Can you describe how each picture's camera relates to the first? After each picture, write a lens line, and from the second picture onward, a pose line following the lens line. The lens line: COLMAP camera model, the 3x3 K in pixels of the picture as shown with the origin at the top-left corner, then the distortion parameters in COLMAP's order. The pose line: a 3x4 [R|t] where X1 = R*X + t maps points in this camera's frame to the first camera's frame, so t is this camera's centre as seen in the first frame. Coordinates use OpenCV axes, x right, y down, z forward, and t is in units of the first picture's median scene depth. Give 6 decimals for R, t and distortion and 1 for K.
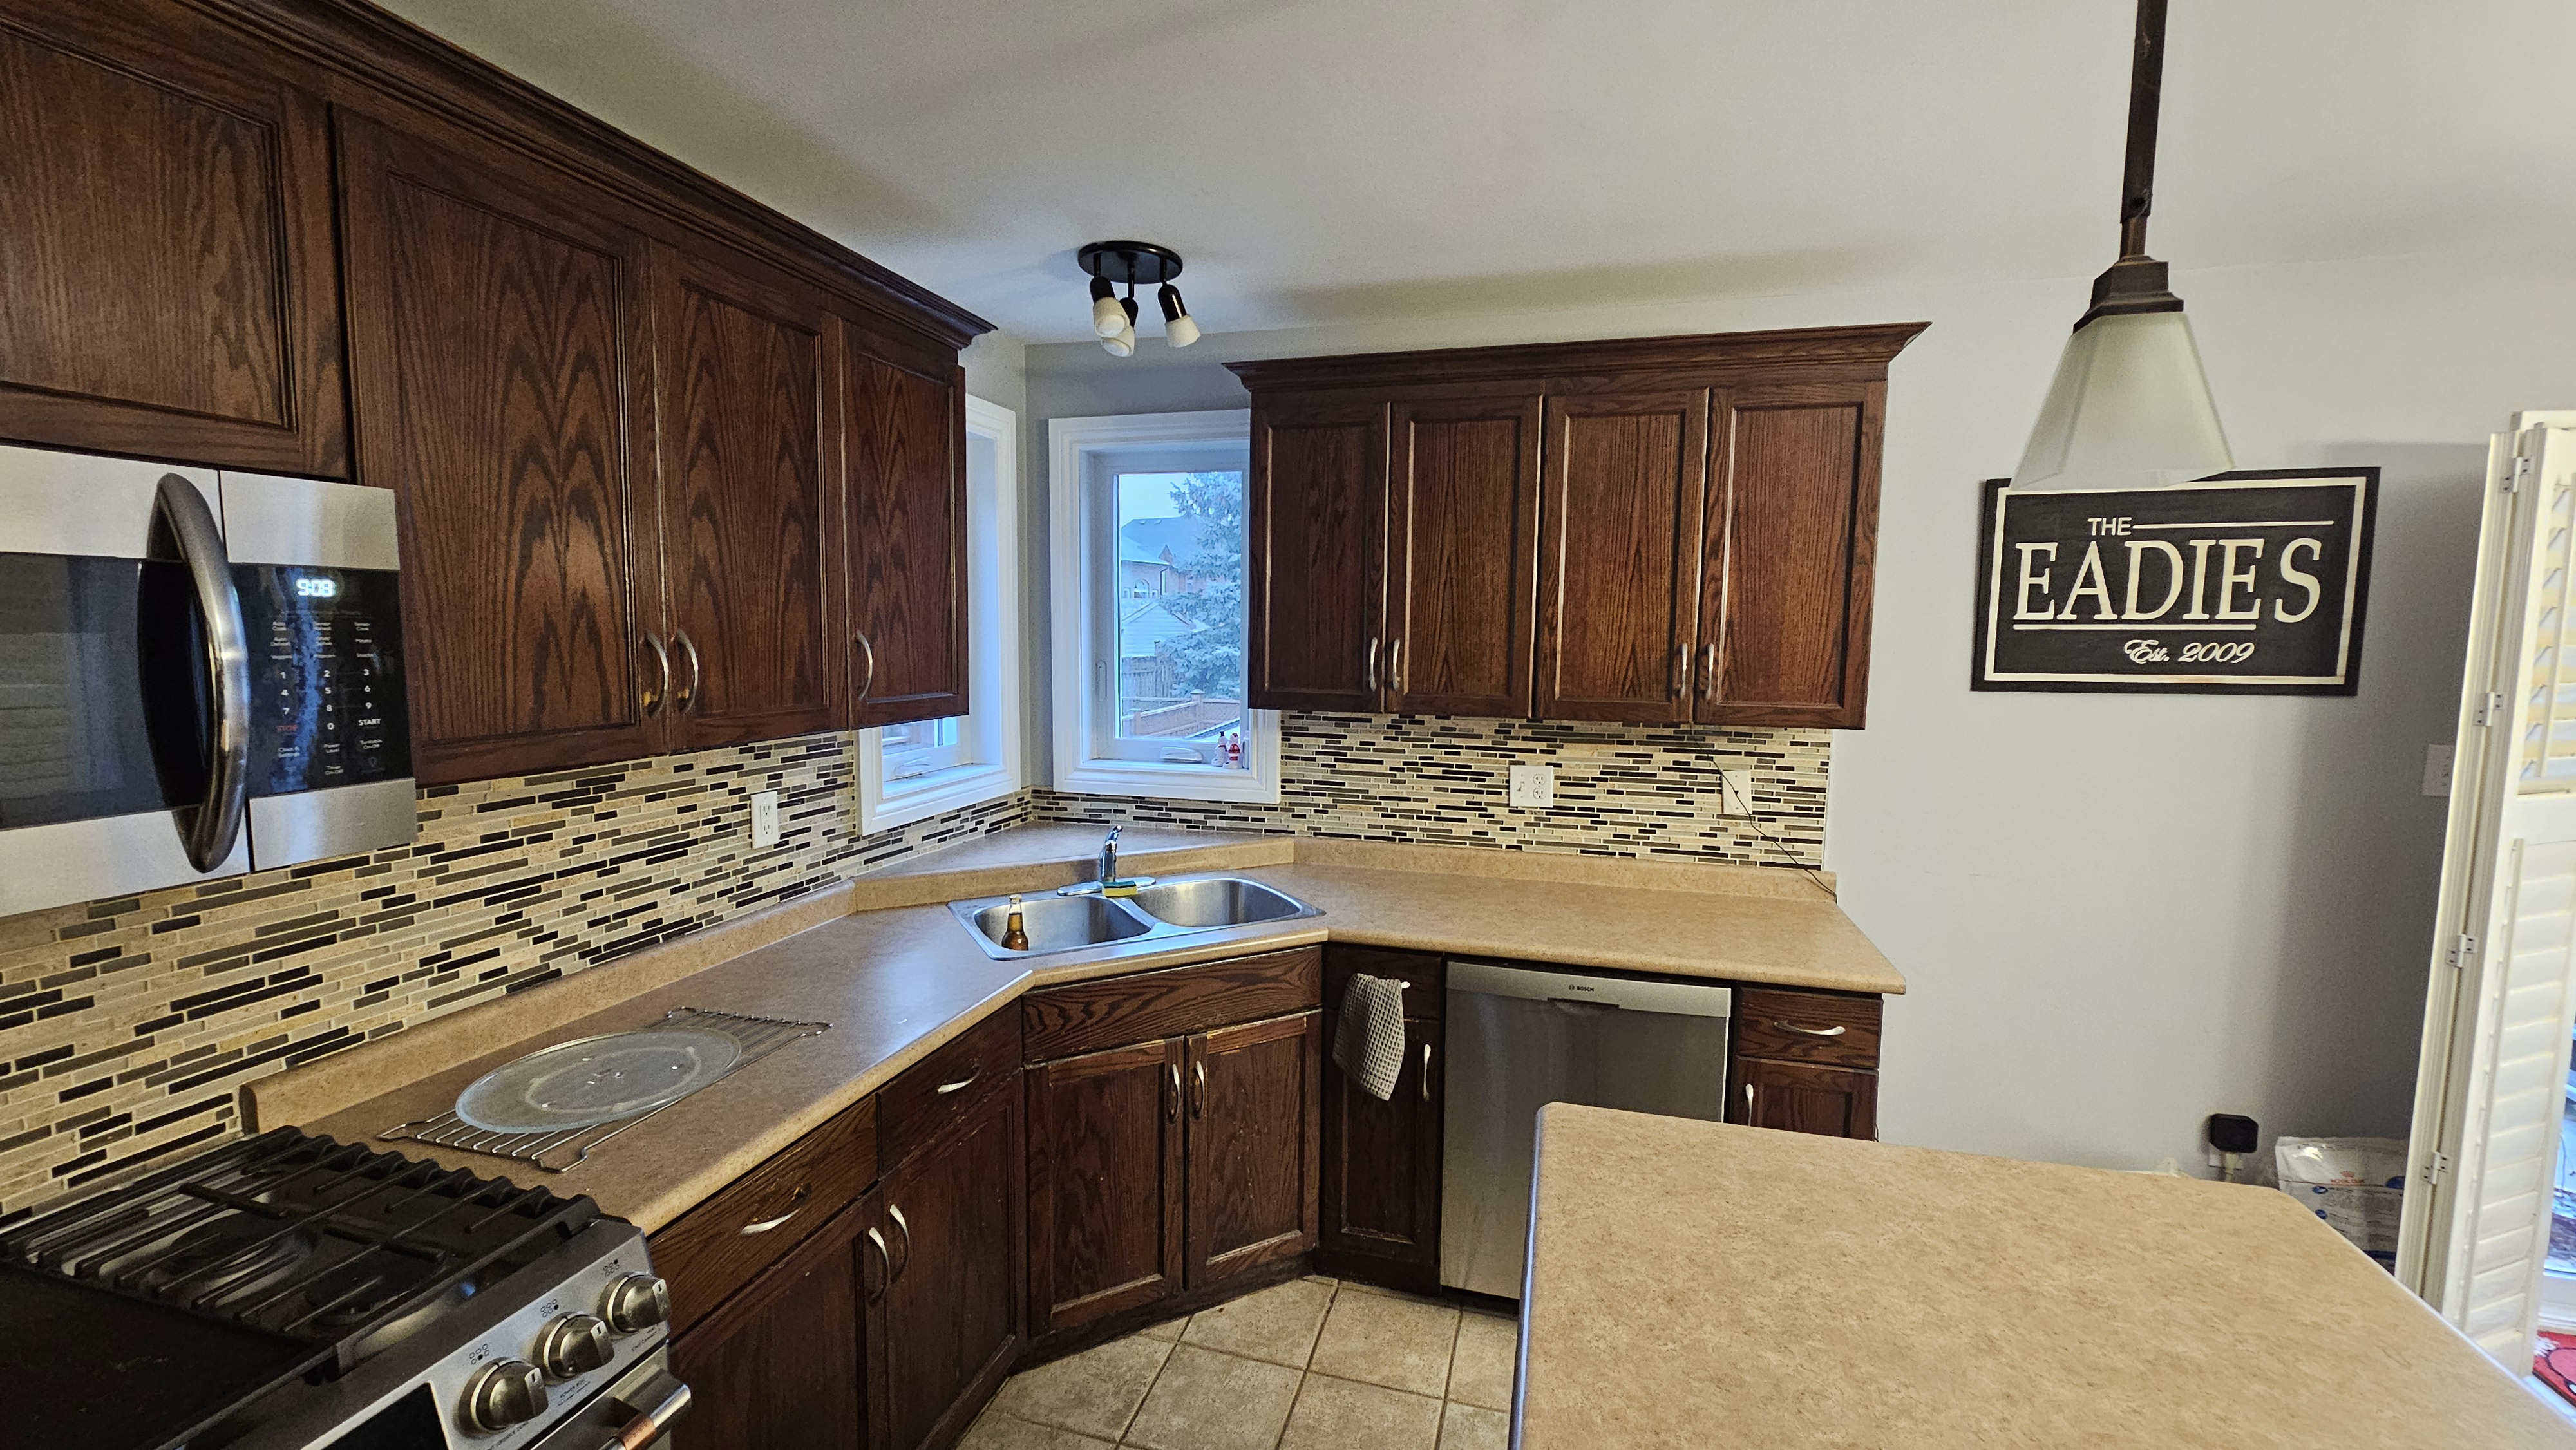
lens RADIAL K [[1050.4, 0, 1287.3], [0, 1050.4, 729.6], [0, 0, 1]] dist [0.001880, 0.000260]
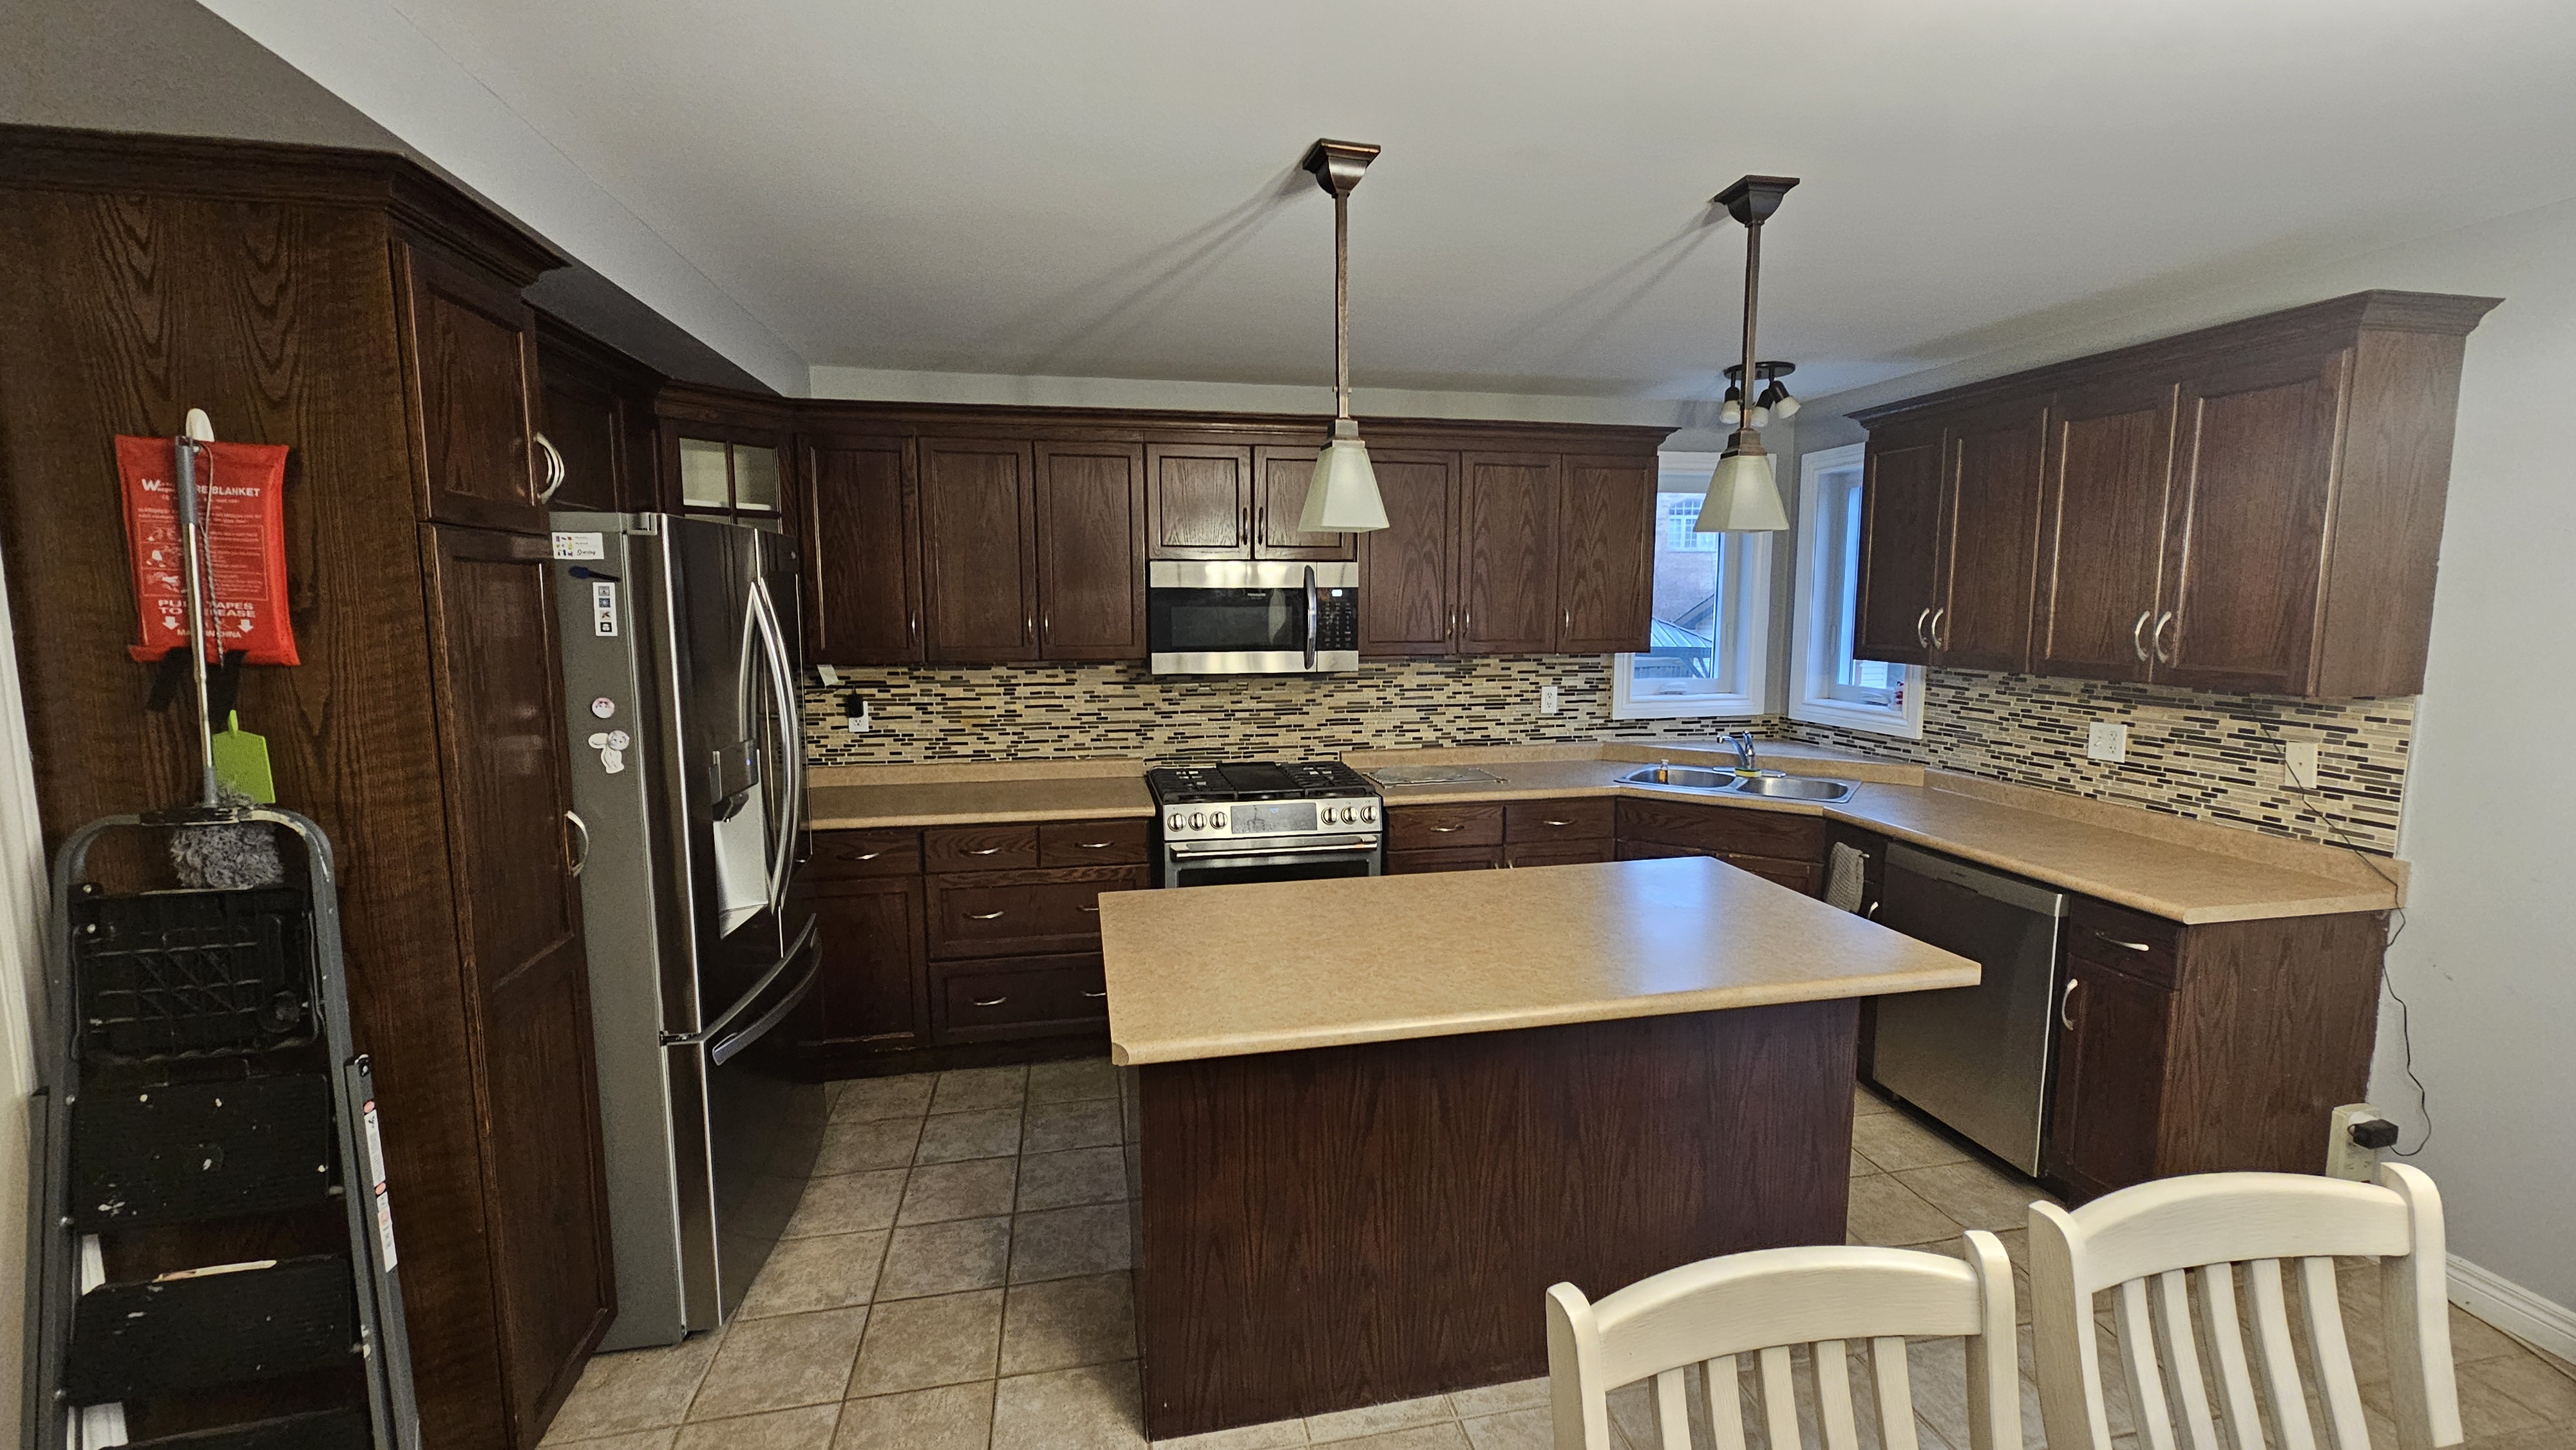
lens RADIAL K [[1050.4, 0, 1288.9], [0, 1050.4, 720.6], [0, 0, 1]] dist [0.001880, 0.000260]
pose [[0.452918, 0.092245, -0.886767, 0.886255], [-0.079533, 0.994848, 0.062866, 0.032701], [0.887998, 0.042054, 0.457921, -0.297894]]
